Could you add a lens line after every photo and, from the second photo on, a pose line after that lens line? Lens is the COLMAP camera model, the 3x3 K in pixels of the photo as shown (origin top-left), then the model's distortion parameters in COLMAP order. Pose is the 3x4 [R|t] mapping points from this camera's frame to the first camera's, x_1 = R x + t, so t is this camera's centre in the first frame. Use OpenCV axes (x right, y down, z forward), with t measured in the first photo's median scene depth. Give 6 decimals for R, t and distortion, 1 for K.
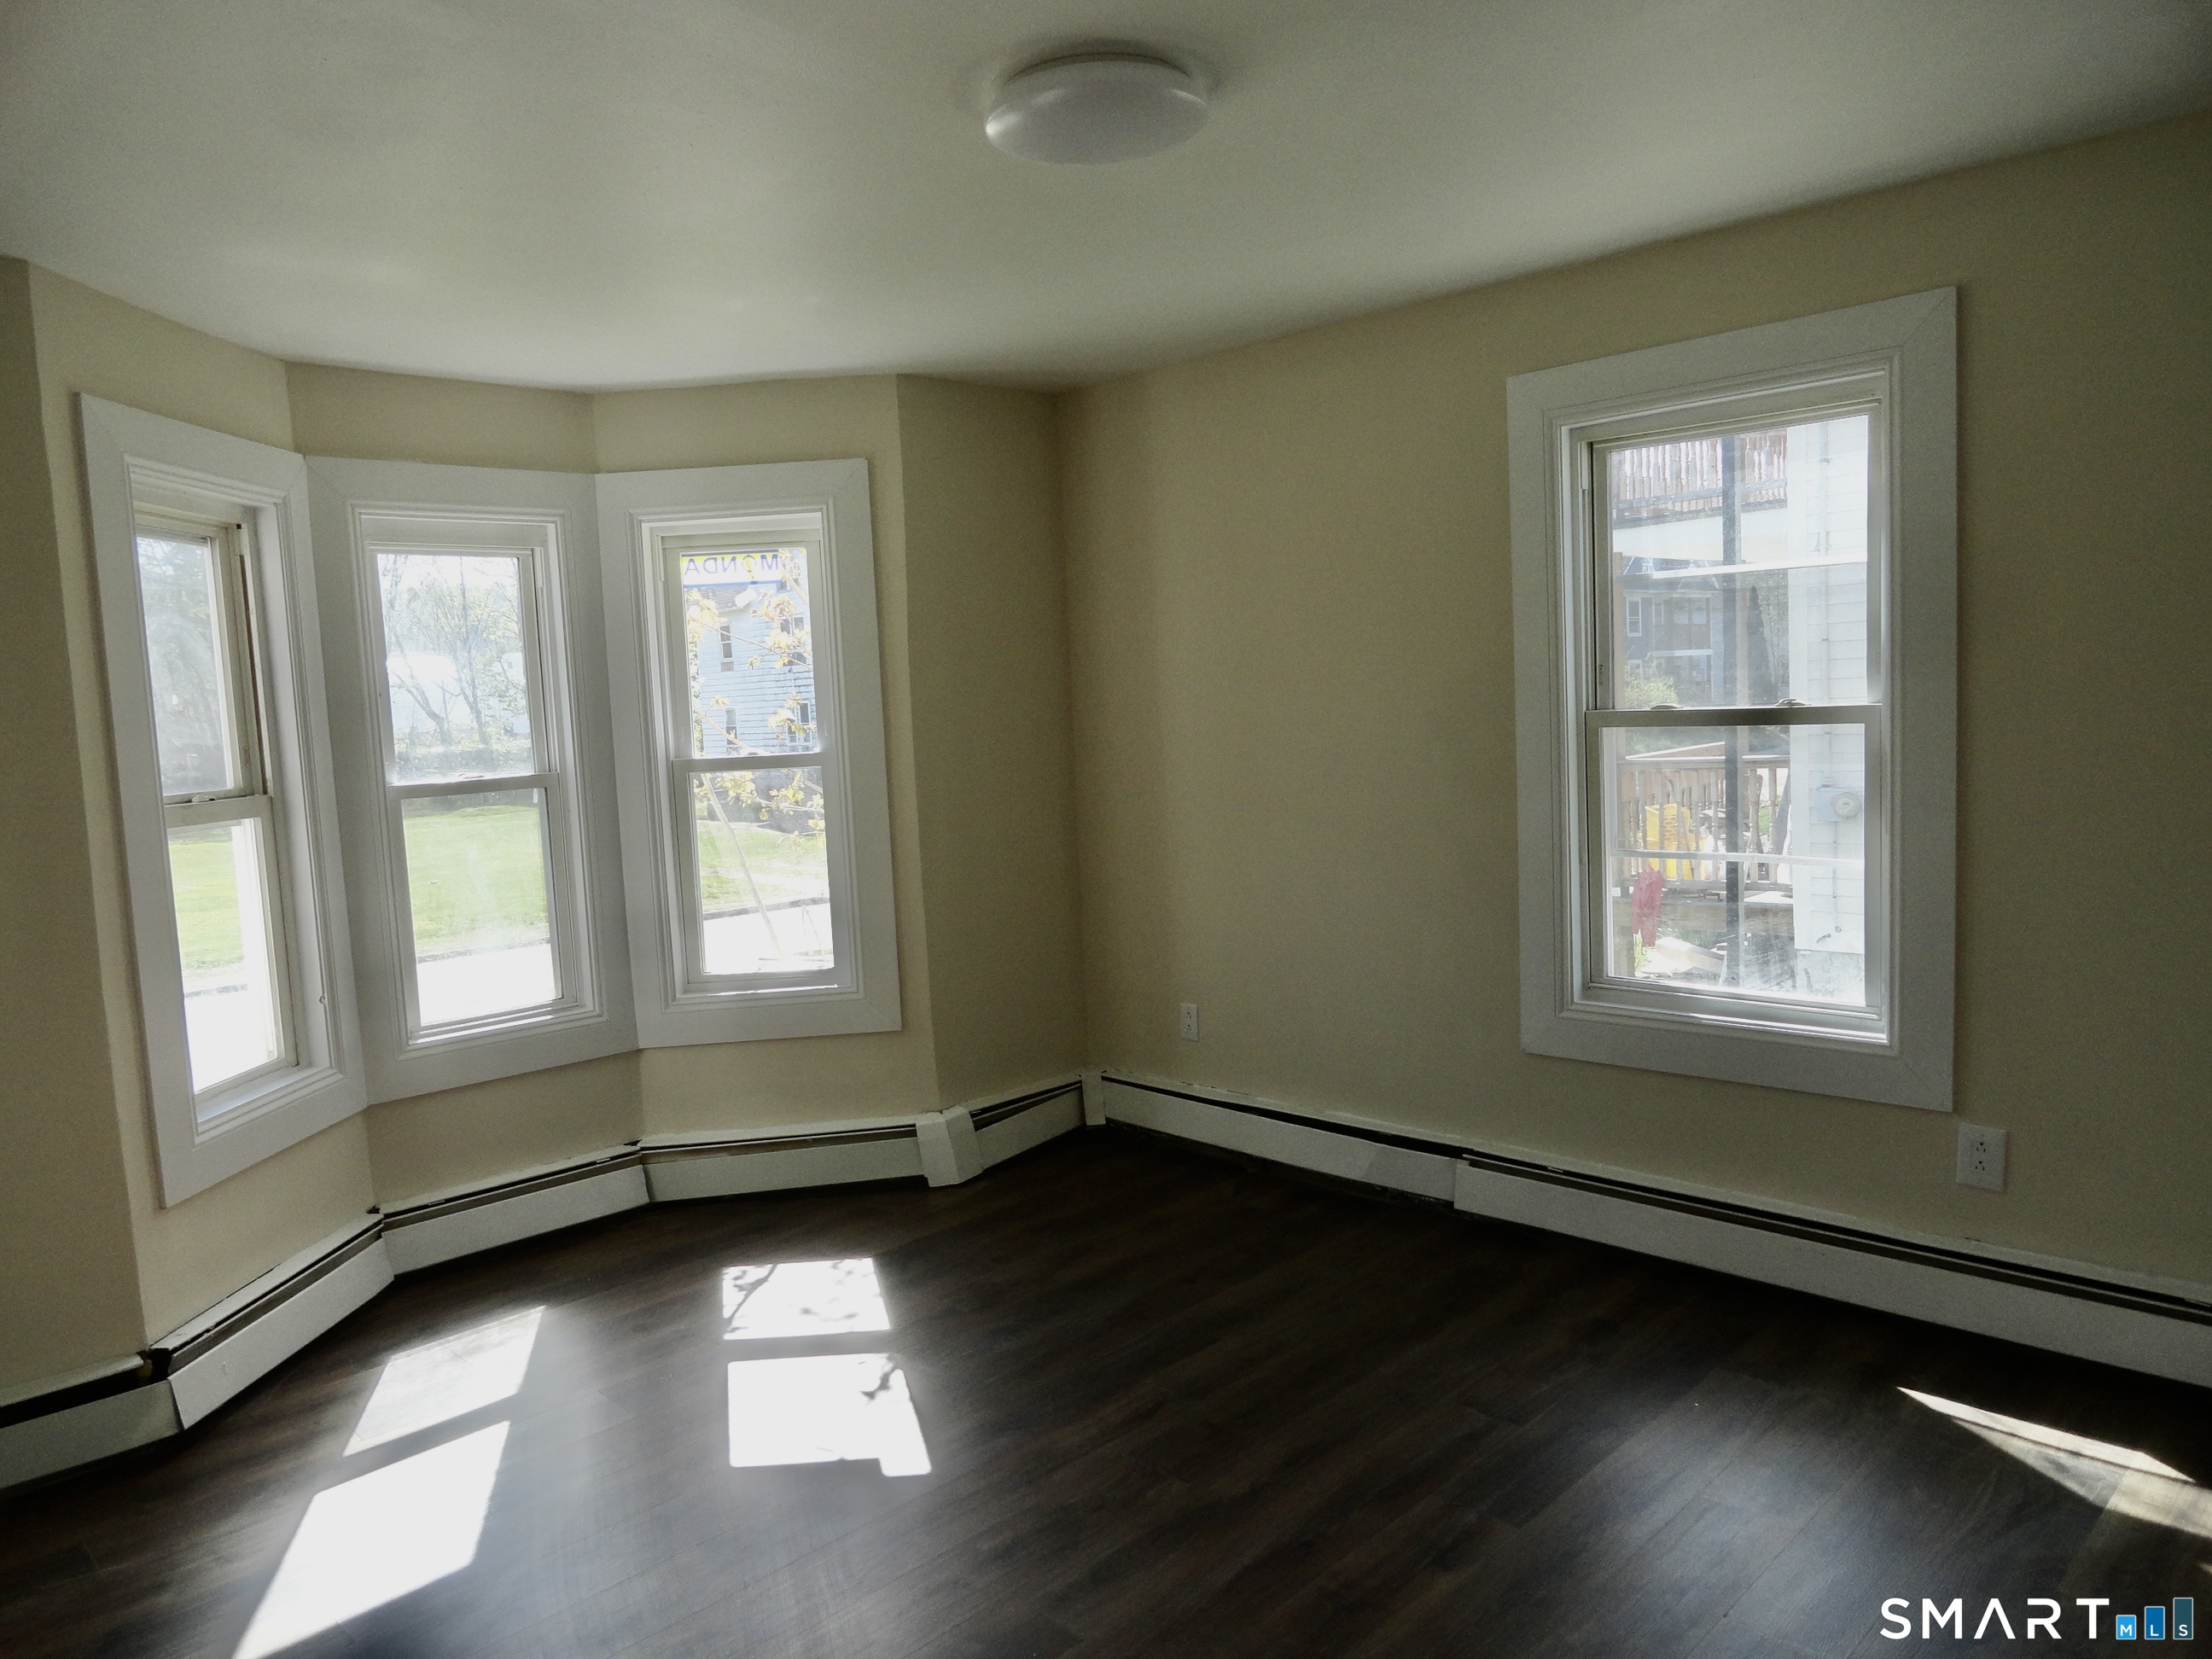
lens RADIAL K [[1510.8, 0, 1120.8], [0, 1510.8, 826.7], [0, 0, 1]] dist [0.001017, 0.005998]
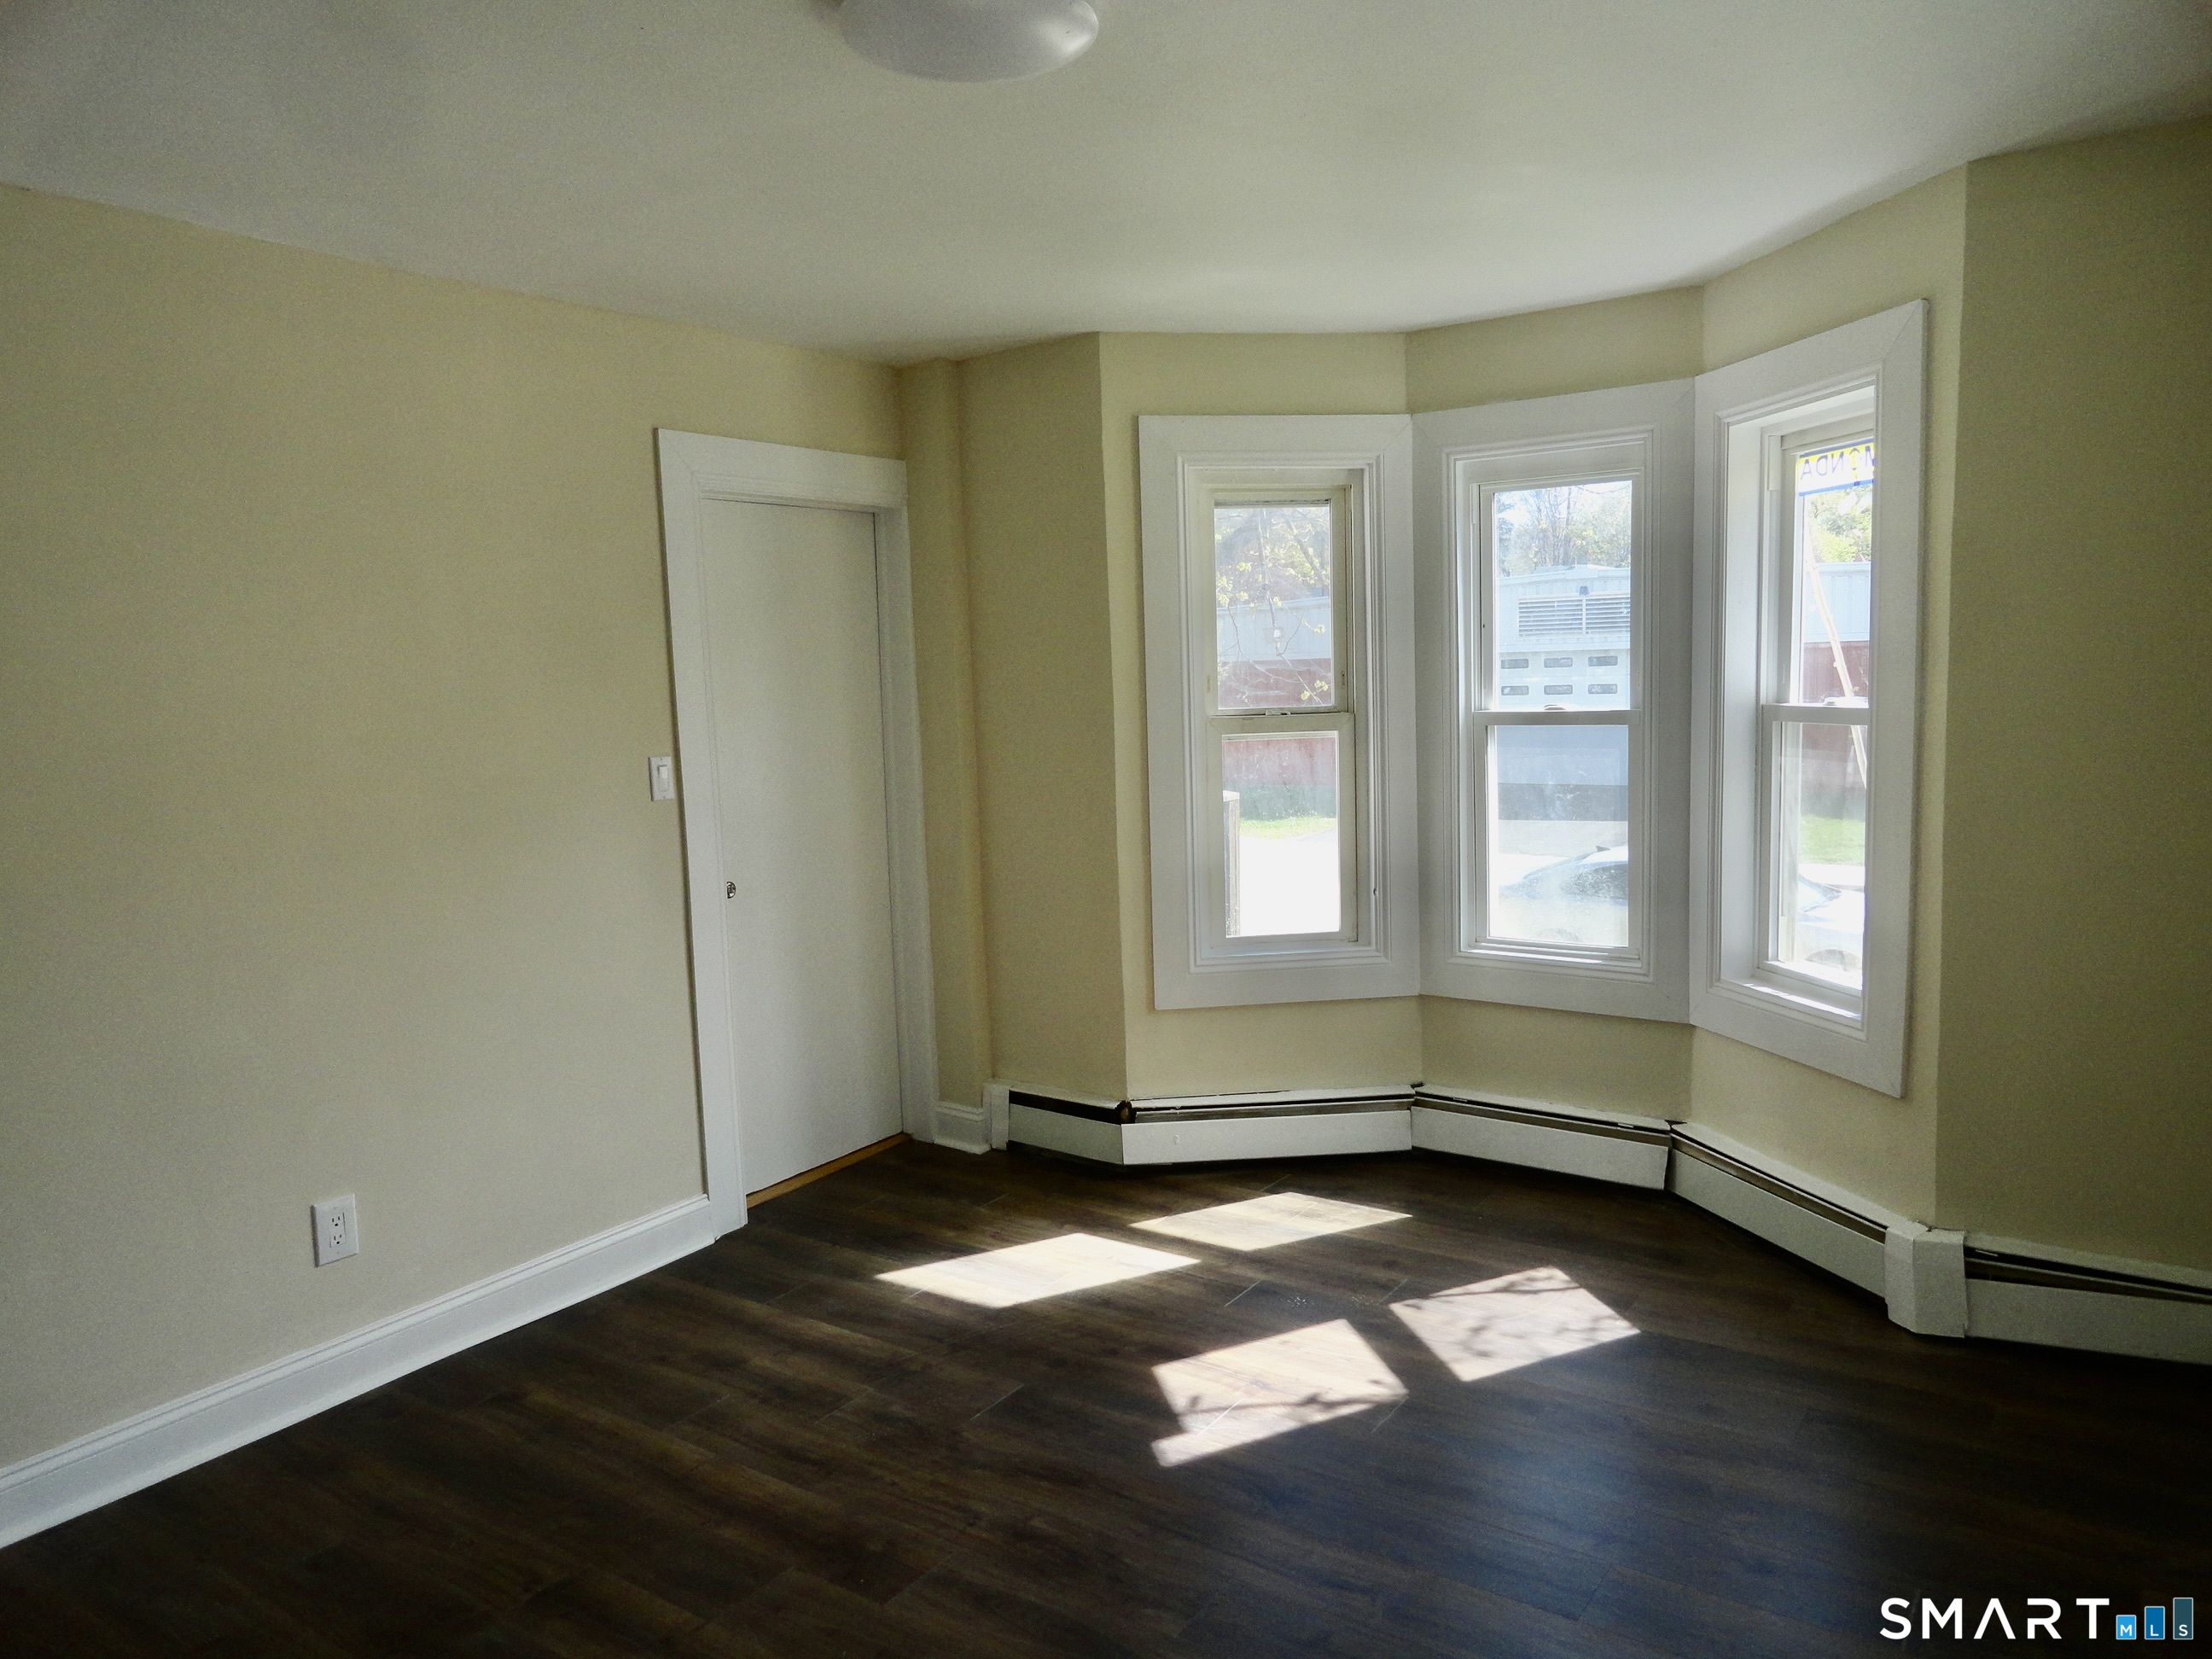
lens RADIAL K [[1510.8, 0, 1110.4], [0, 1510.8, 832.4], [0, 0, 1]] dist [0.001017, 0.005998]
pose [[0.182907, 0.149207, -0.971742, 0.513111], [-0.066688, 0.988023, 0.139154, -0.072879], [0.980866, 0.039352, 0.190666, 0.527840]]
